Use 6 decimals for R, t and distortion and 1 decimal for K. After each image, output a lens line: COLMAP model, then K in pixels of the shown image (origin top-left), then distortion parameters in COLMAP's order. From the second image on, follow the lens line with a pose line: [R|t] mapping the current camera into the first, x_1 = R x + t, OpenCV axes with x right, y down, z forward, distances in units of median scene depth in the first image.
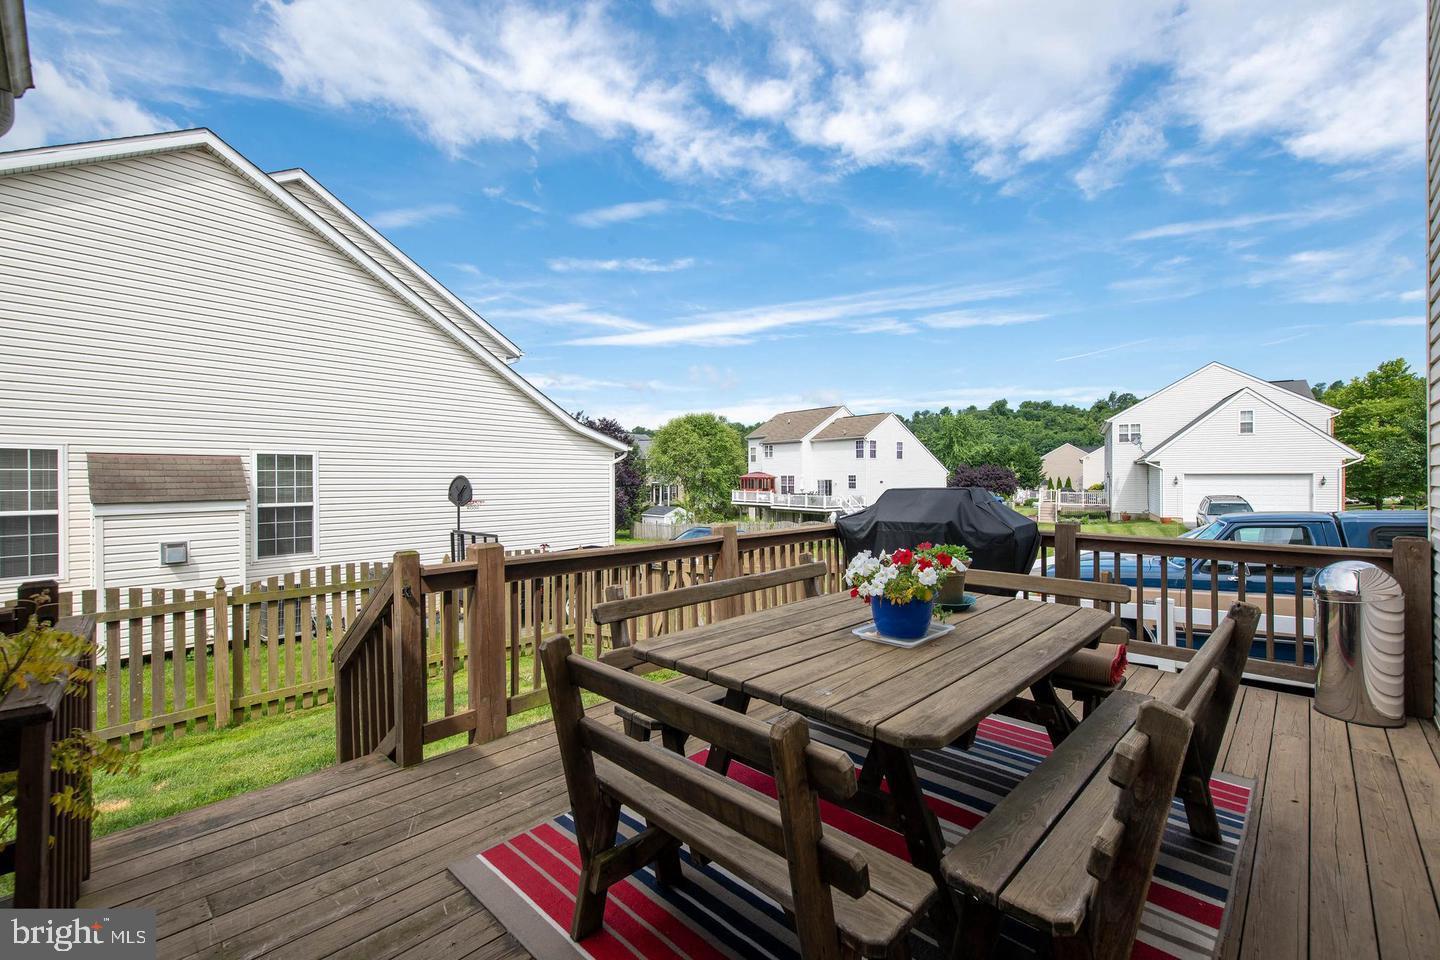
lens RADIAL K [[622.6, 0, 684.4], [0, 622.6, 485.9], [0, 0, 1]] dist [0.000292, 0.000275]
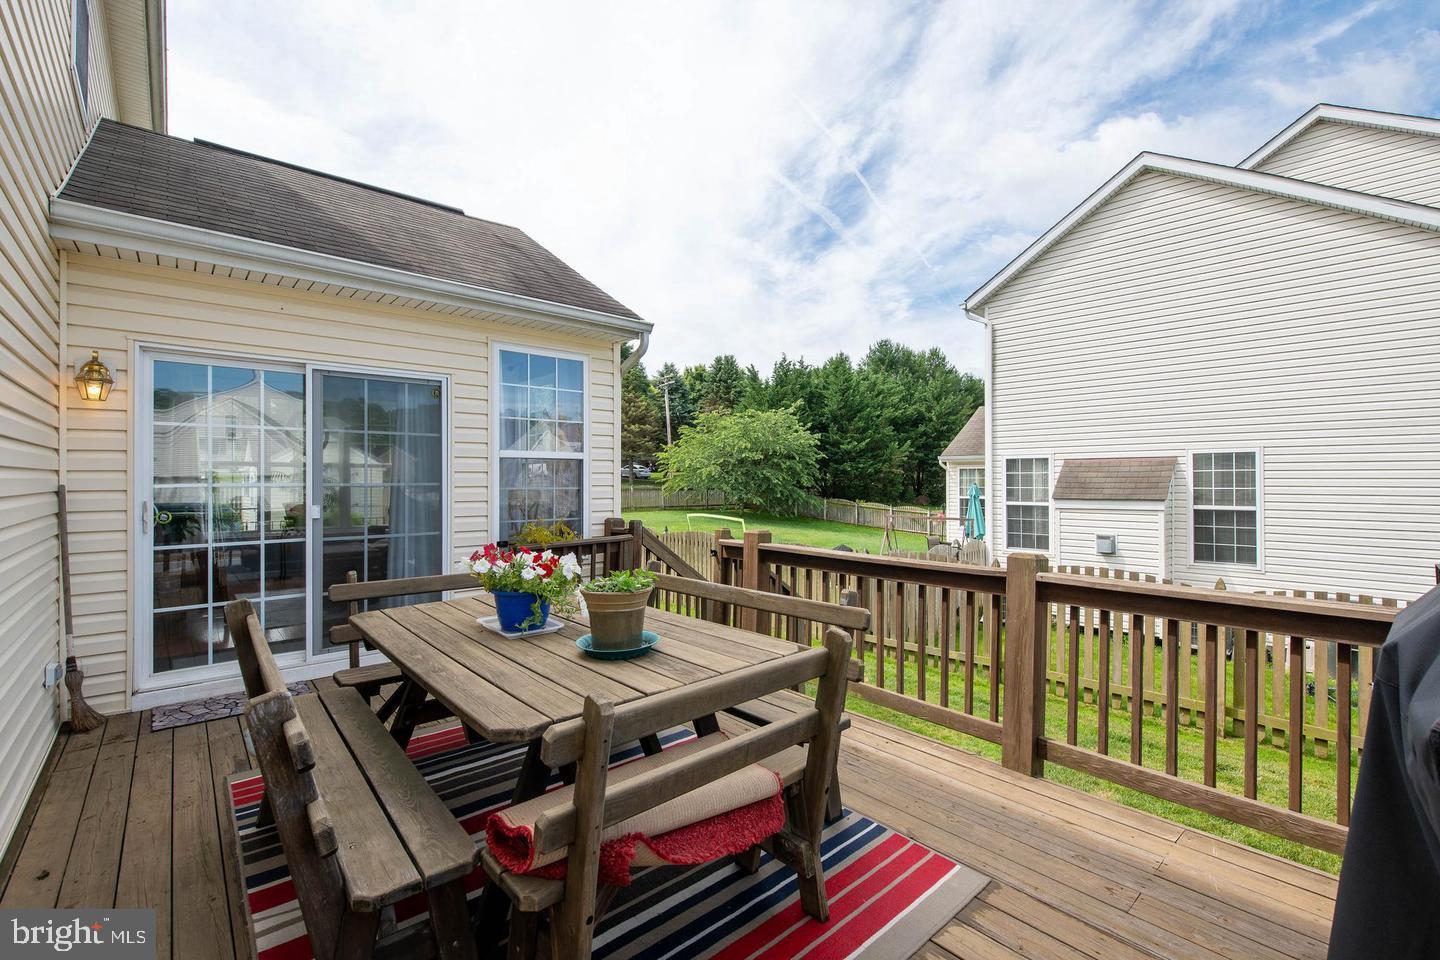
lens RADIAL K [[622.6, 0, 718.8], [0, 622.6, 479.3], [0, 0, 1]] dist [0.000292, 0.000275]
pose [[-0.059160, 0.002404, -0.998246, 0.316379], [-0.009998, 0.999946, 0.003001, -0.007034], [0.998198, 0.010158, -0.059133, 0.312697]]
